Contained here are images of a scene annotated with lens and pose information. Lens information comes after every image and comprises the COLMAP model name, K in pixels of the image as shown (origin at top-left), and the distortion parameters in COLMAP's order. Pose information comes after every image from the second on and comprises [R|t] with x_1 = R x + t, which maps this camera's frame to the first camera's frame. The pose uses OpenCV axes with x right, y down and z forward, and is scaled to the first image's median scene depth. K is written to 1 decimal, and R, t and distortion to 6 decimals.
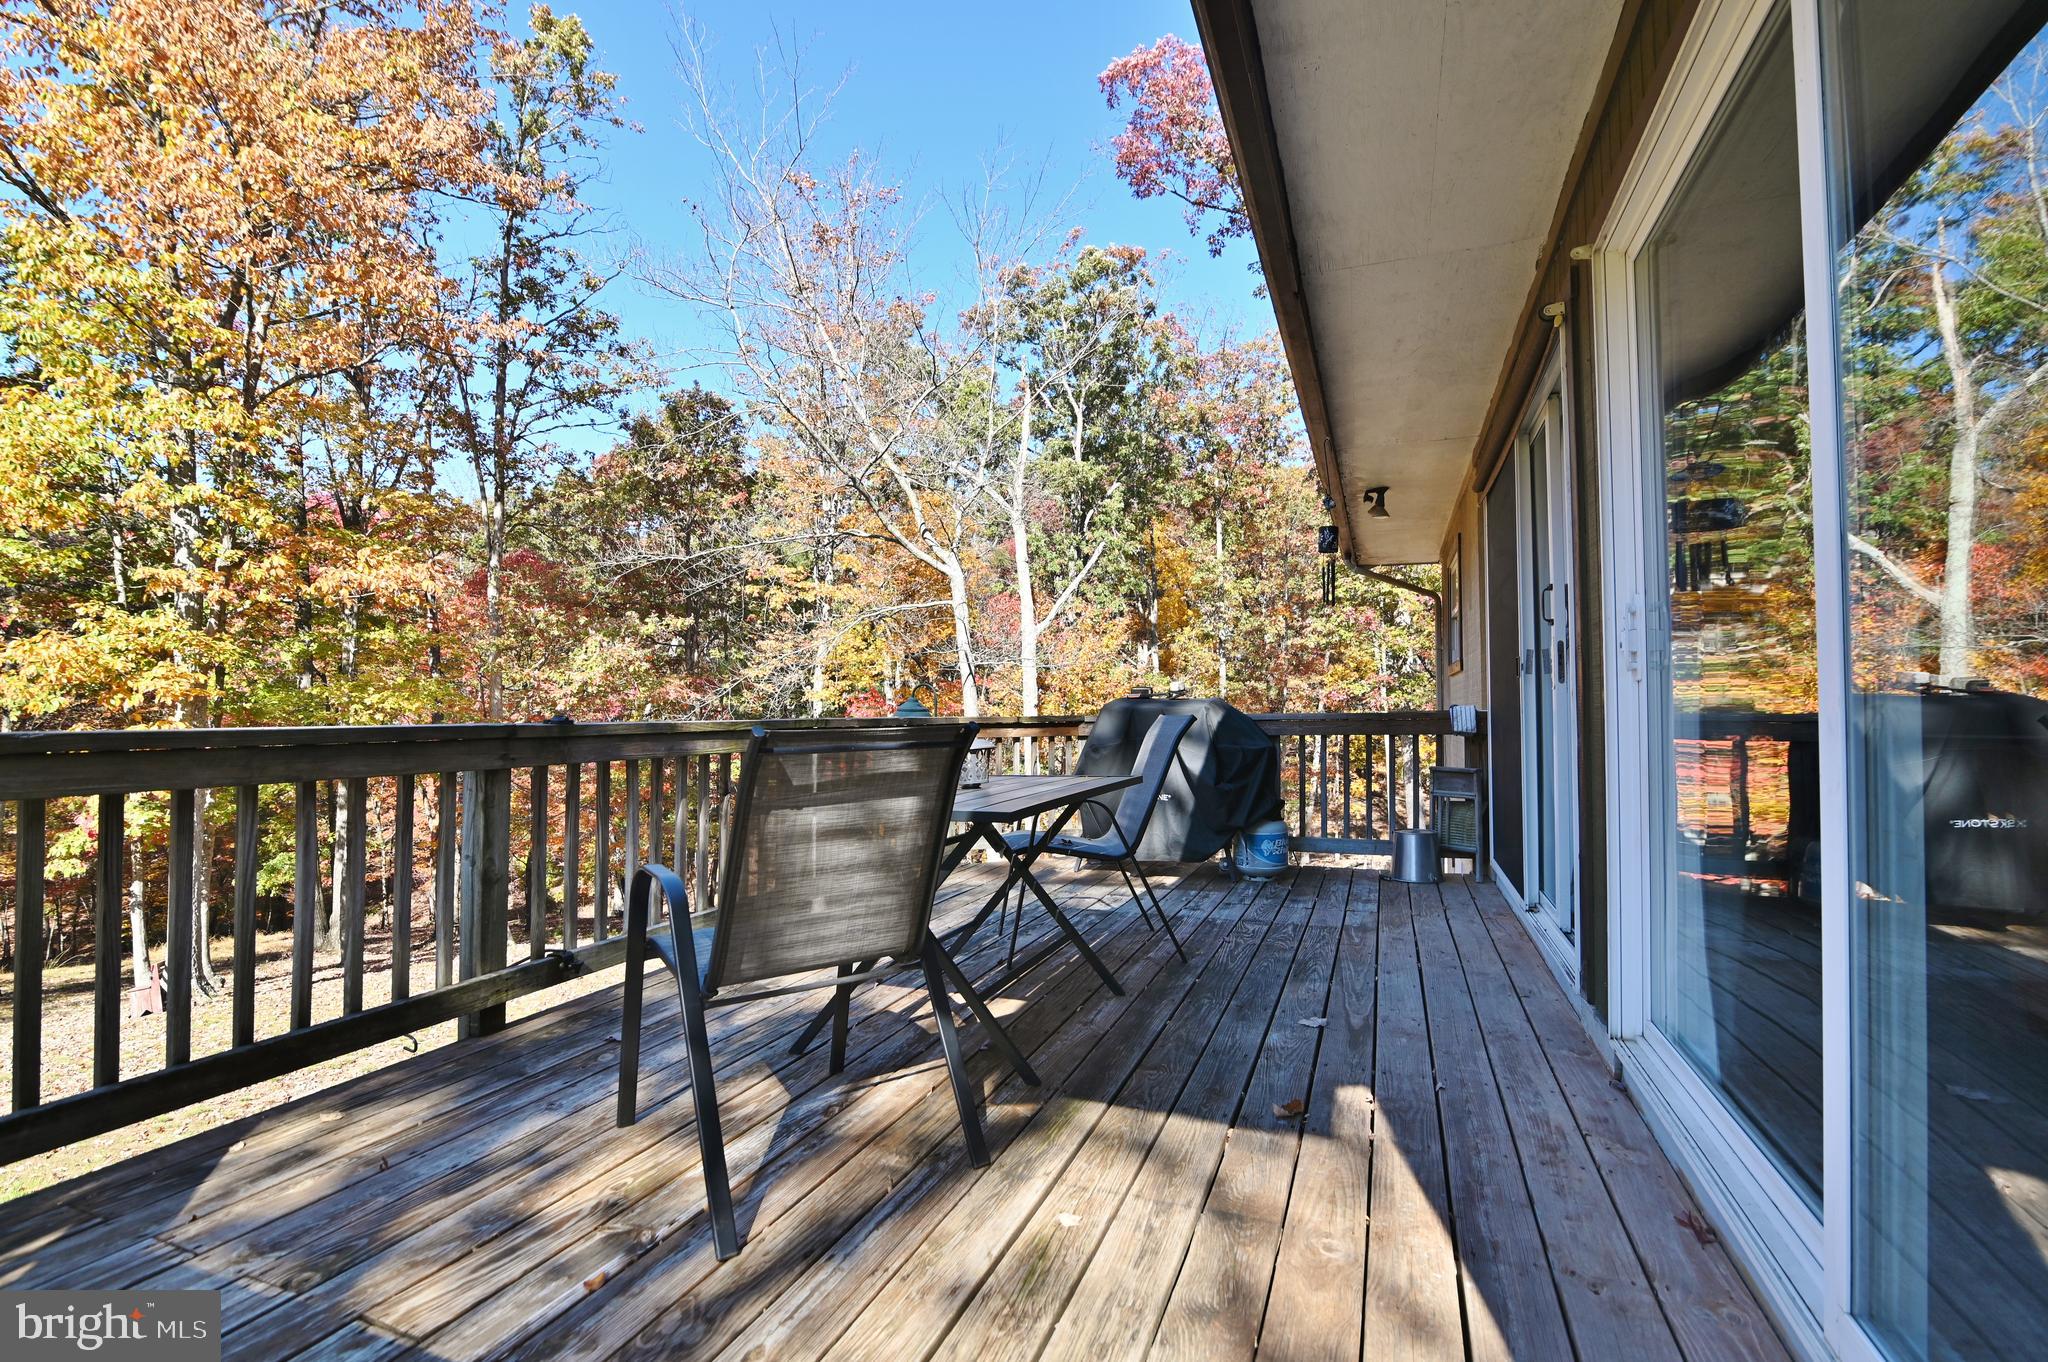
lens RADIAL K [[928.4, 0, 1024.4], [0, 928.4, 687.3], [0, 0, 1]] dist [-0.021703, 0.001674]
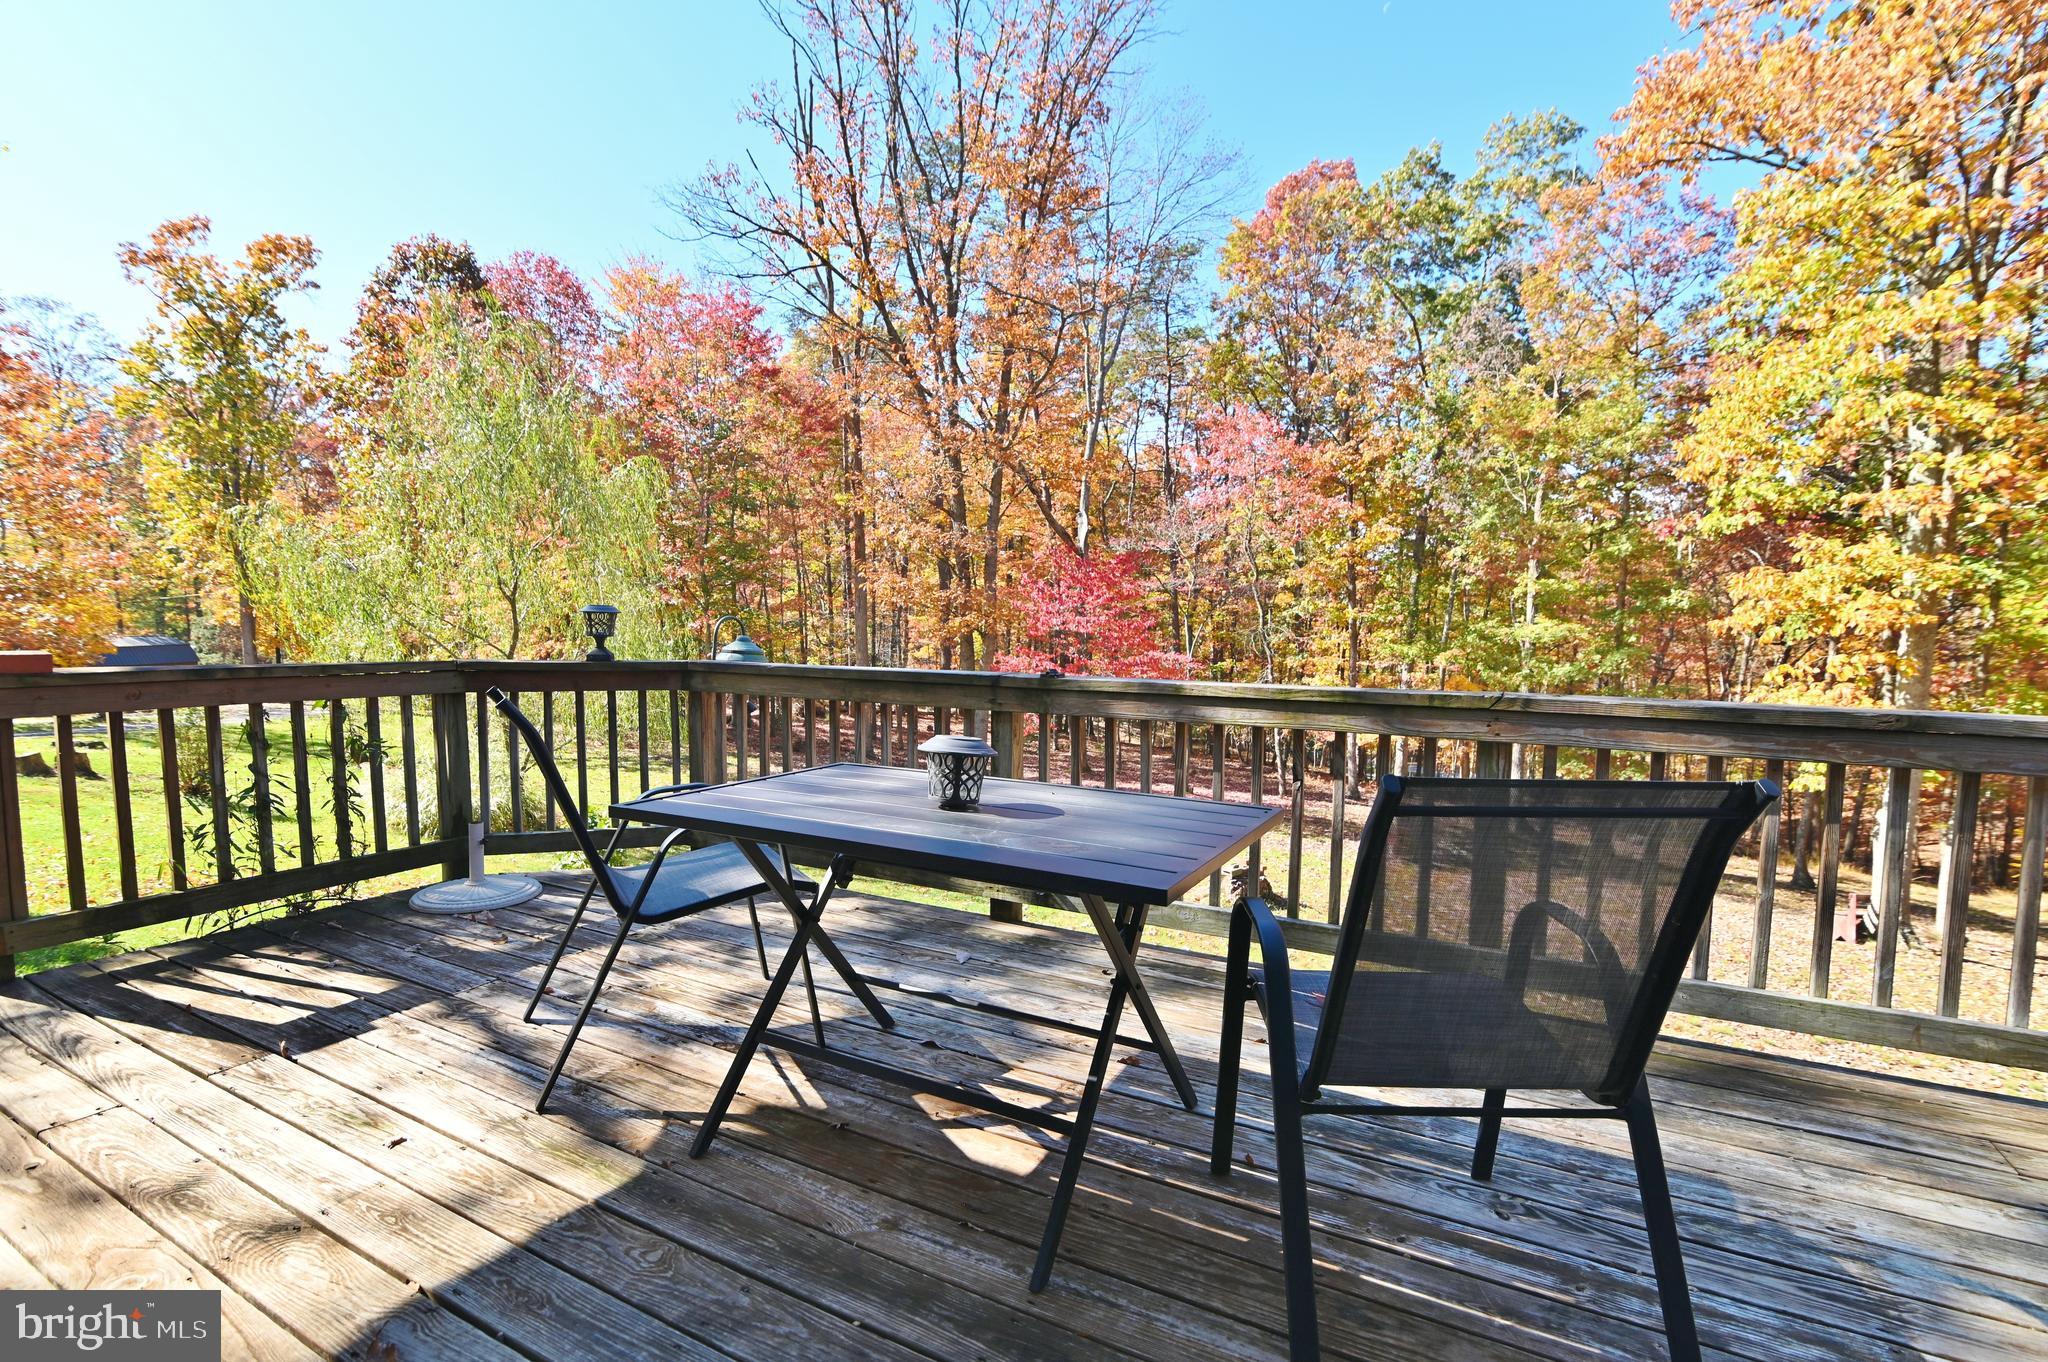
lens RADIAL K [[928.4, 0, 1029.9], [0, 928.4, 672.8], [0, 0, 1]] dist [-0.021703, 0.001674]
pose [[-0.116585, 0.065403, -0.991025, 0.828895], [0.023377, 0.997734, 0.063096, -0.051040], [0.992906, -0.015811, -0.117849, 1.514311]]
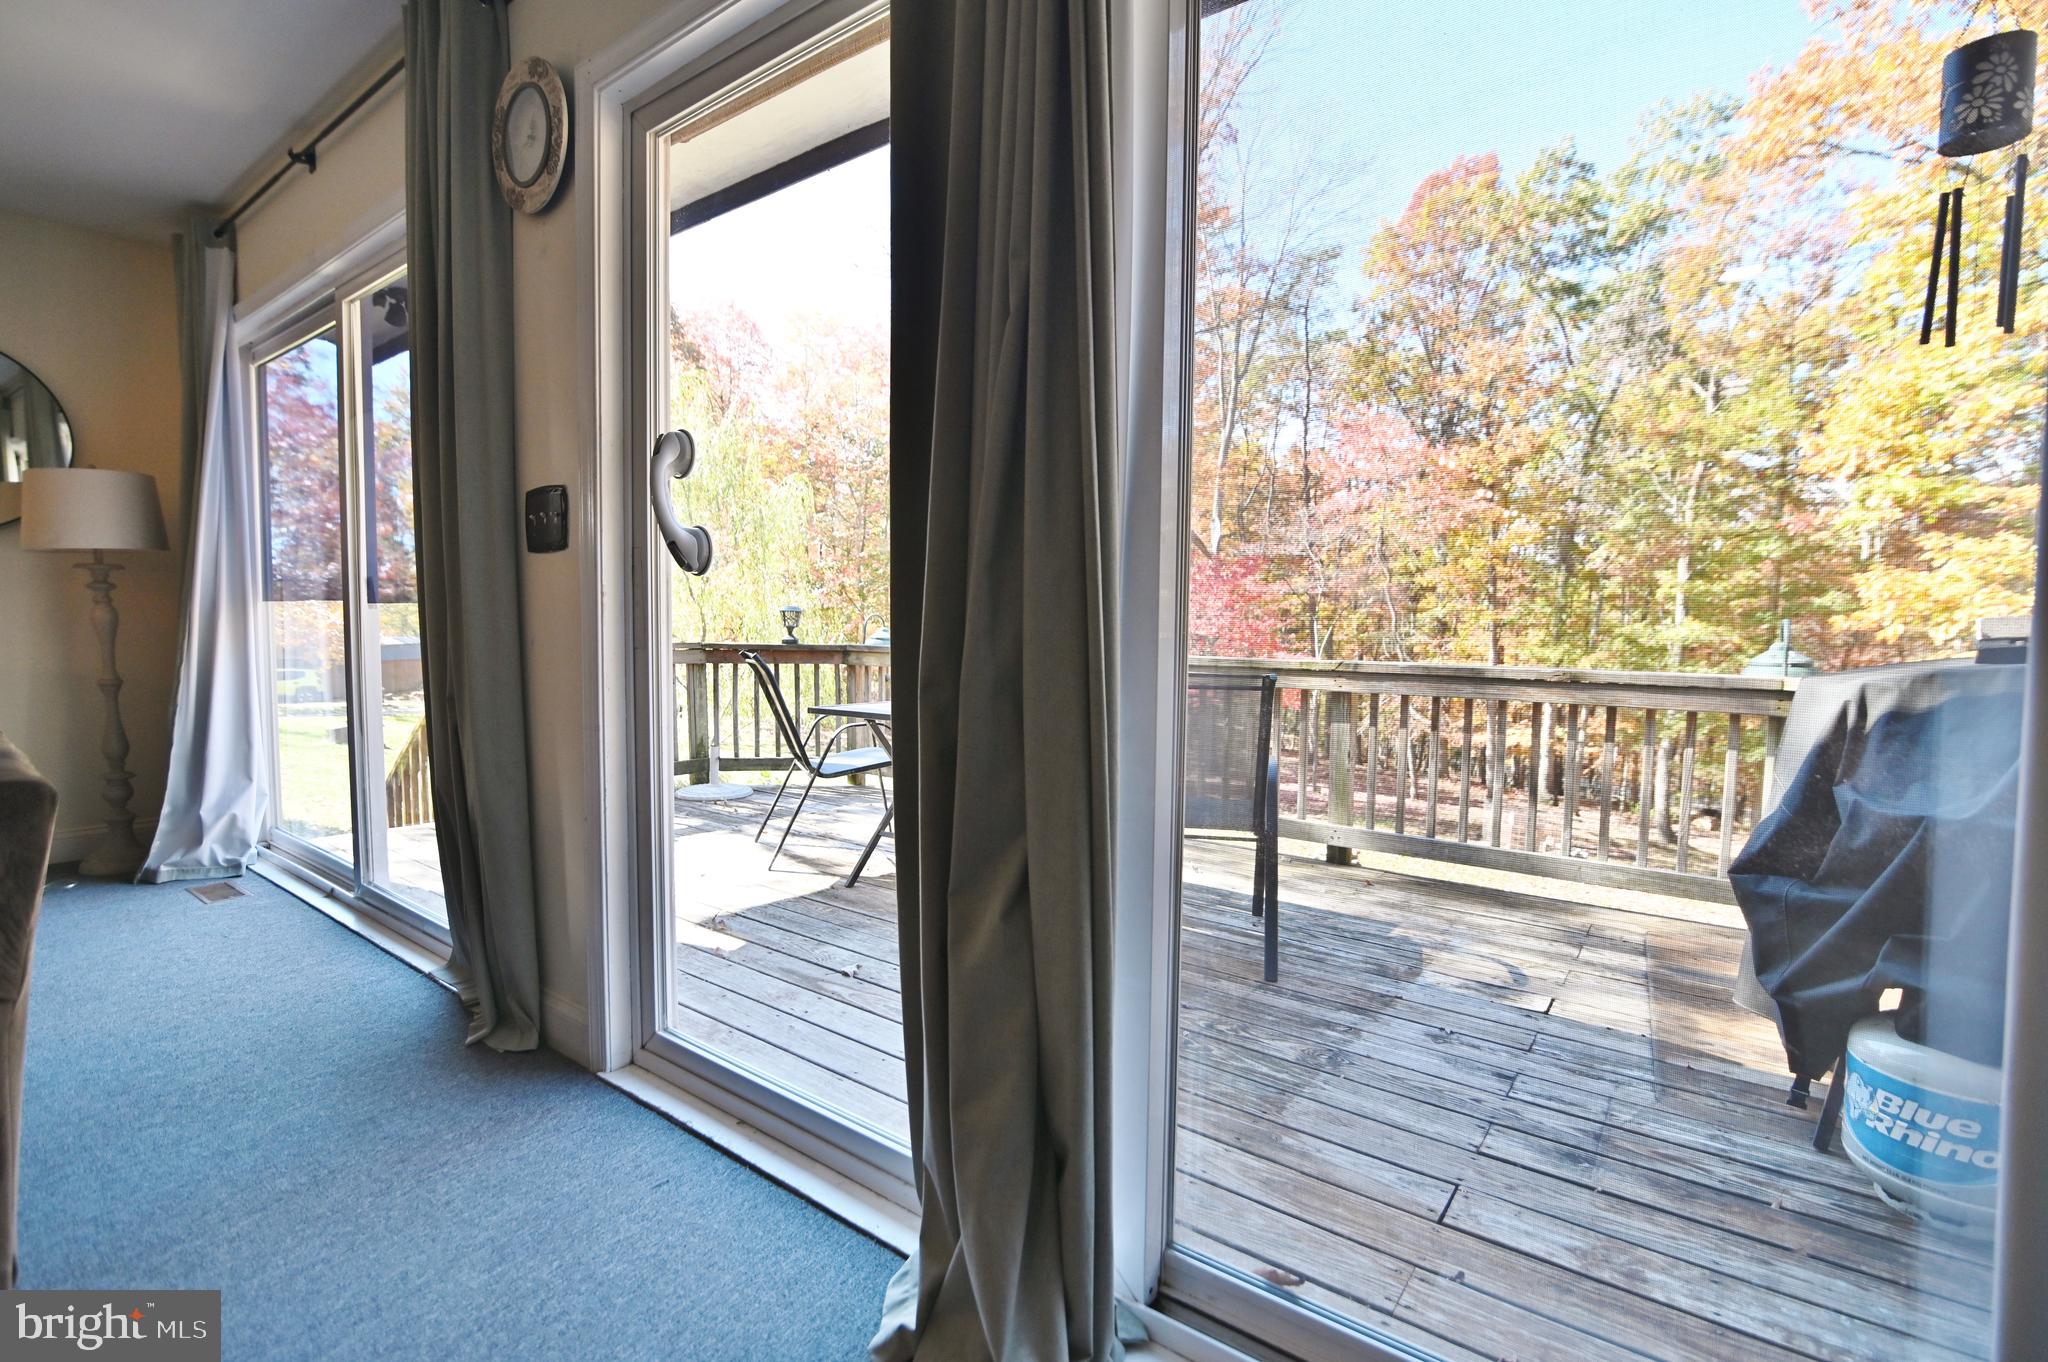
lens RADIAL K [[928.4, 0, 1023.3], [0, 928.4, 677.8], [0, 0, 1]] dist [-0.021703, 0.001674]
pose [[-0.278430, 0.064421, -0.958294, 1.581099], [0.024236, 0.997902, 0.060042, -0.026477], [0.960151, -0.006507, -0.279407, 1.894838]]
